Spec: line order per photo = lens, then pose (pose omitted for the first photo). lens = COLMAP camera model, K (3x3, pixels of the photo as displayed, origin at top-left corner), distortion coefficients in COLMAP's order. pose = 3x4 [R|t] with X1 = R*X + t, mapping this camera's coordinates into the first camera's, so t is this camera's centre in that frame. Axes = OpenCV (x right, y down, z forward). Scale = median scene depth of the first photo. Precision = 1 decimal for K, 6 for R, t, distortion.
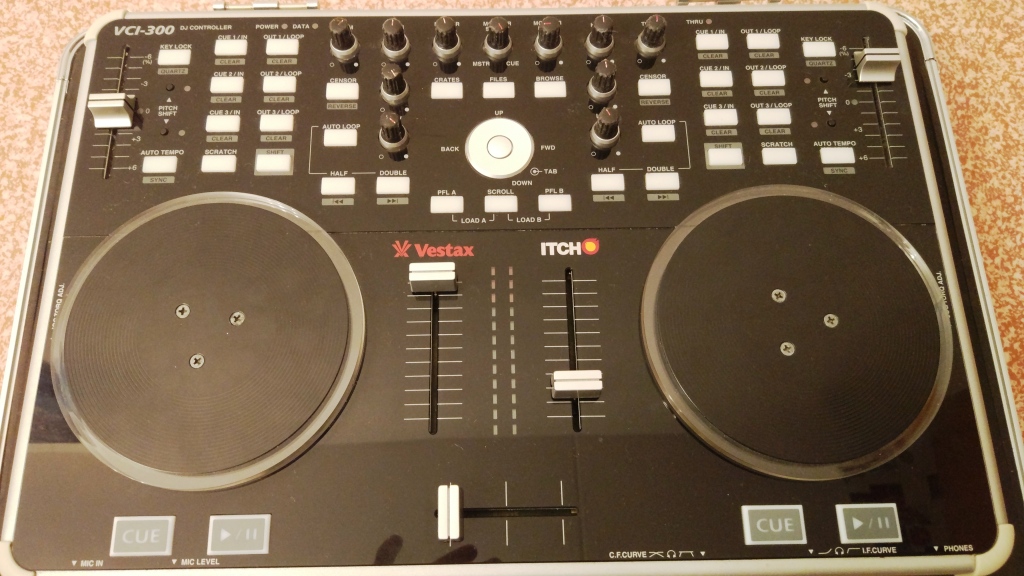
lens RADIAL K [[909.7, 0, 505.8], [0, 909.7, 291.5], [0, 0, 1]] dist [0.045526, -0.112928]
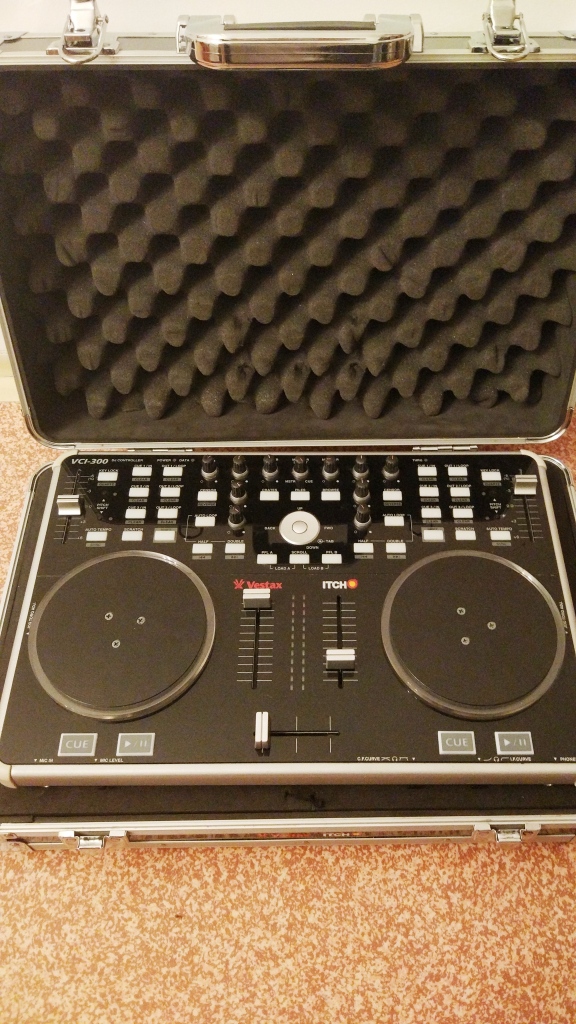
lens RADIAL K [[909.7, 0, 291.5], [0, 909.7, 512.4], [0, 0, 1]] dist [0.045526, -0.112928]
pose [[0.998988, 0.017232, -0.041542, 0.047678], [-0.027648, 0.963838, -0.265051, 0.261584], [0.035472, 0.265932, 0.963339, -0.630364]]
